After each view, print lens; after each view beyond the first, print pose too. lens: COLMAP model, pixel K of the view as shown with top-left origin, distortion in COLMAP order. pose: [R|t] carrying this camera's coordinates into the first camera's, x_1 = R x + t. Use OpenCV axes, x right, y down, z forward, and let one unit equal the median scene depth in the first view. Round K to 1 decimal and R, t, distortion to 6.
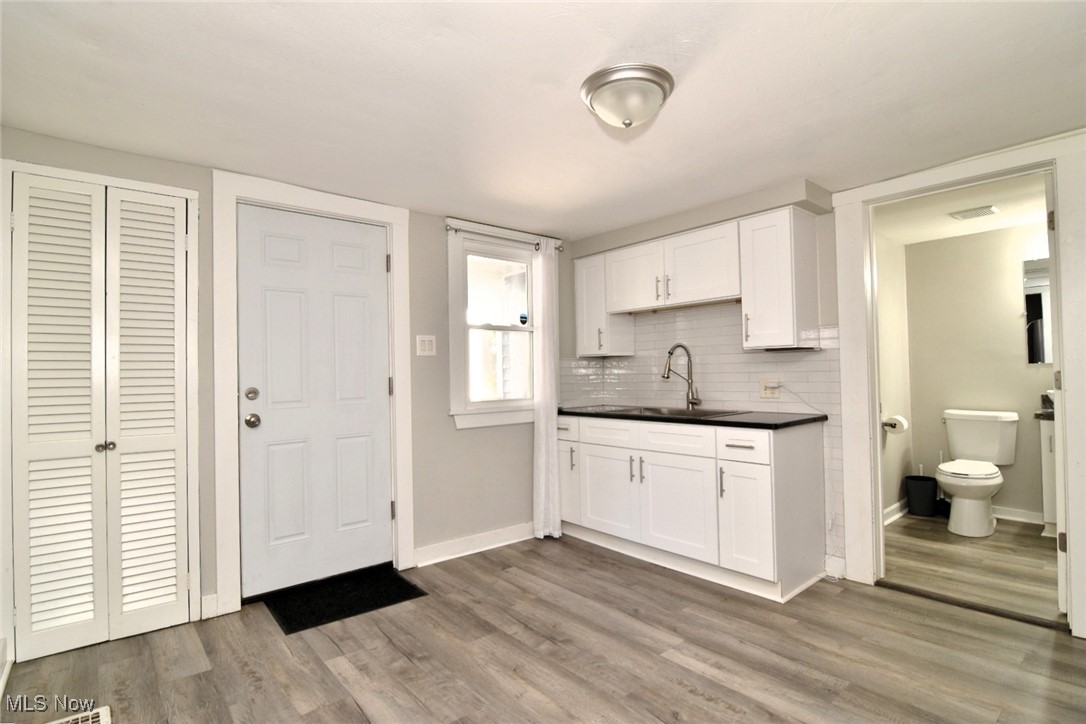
lens RADIAL K [[541.0, 0, 543.0], [0, 541.0, 362.0], [0, 0, 1]] dist [0.000058, -0.013468]
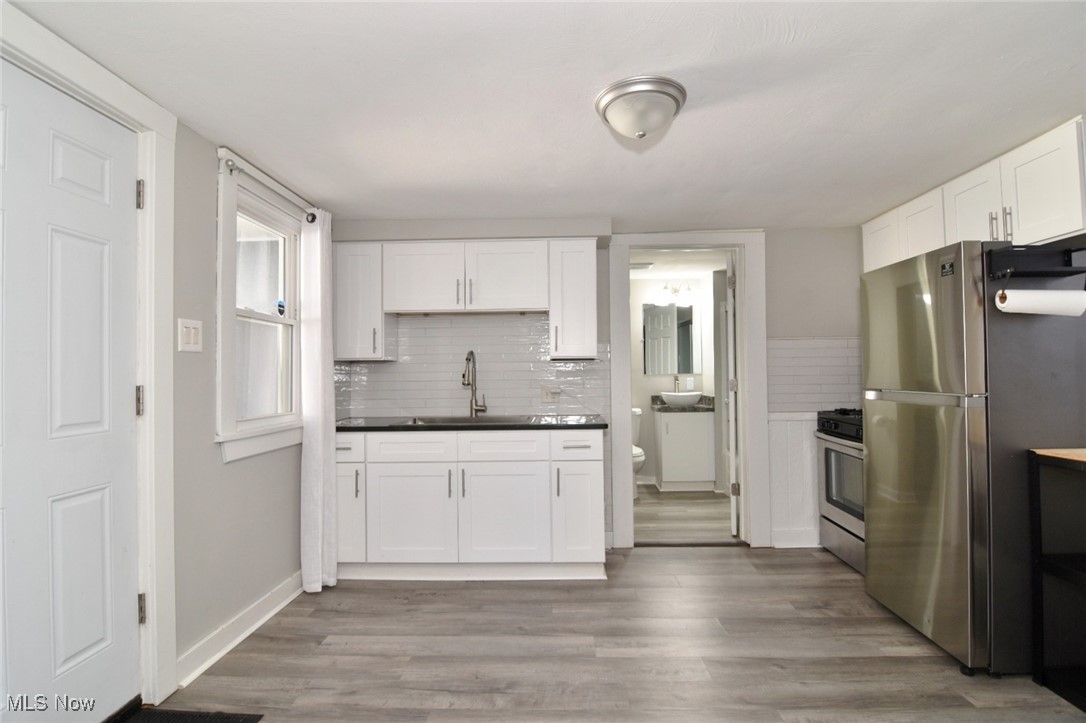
lens RADIAL K [[536.3, 0, 547.6], [0, 536.3, 362.1], [0, 0, 1]] dist [0.000436, -0.014322]
pose [[0.664123, 0.027180, 0.747129, -0.433206], [-0.016790, 0.999629, -0.021442, 0.007323], [-0.747435, 0.001696, 0.664333, 0.281205]]
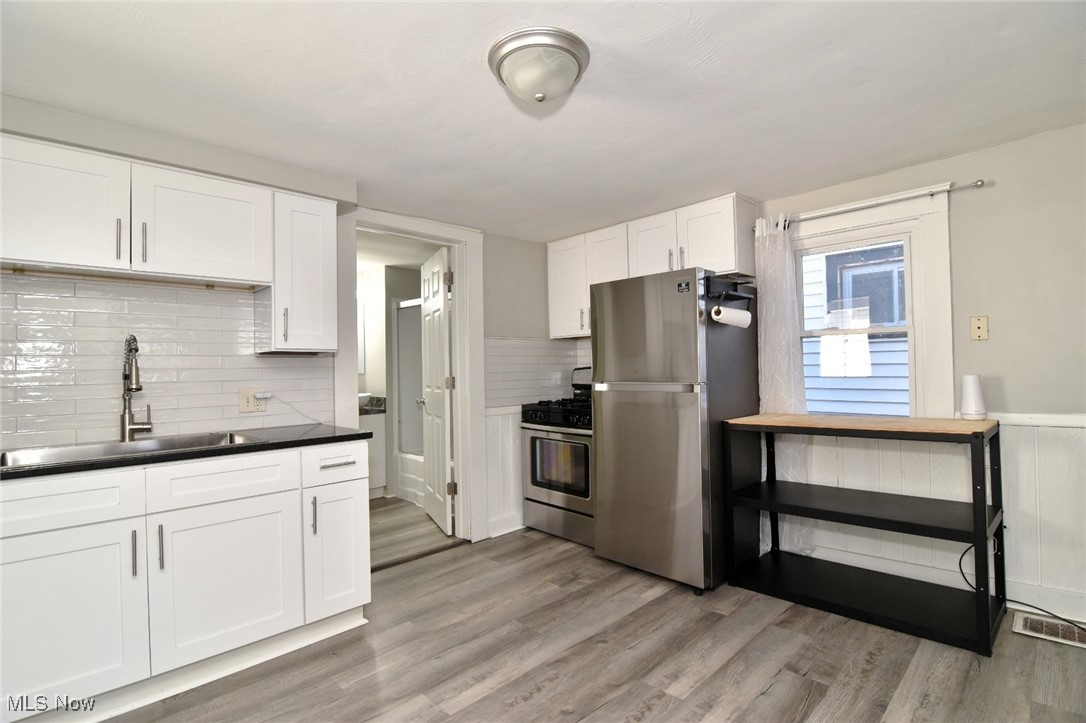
lens RADIAL K [[525.4, 0, 549.0], [0, 525.4, 362.8], [0, 0, 1]] dist [-0.000421, -0.015023]
pose [[-0.086526, 0.032721, 0.995712, -0.433762], [0.000734, 0.999462, -0.032781, 0.019868], [-0.996249, -0.002106, -0.086503, 0.650027]]
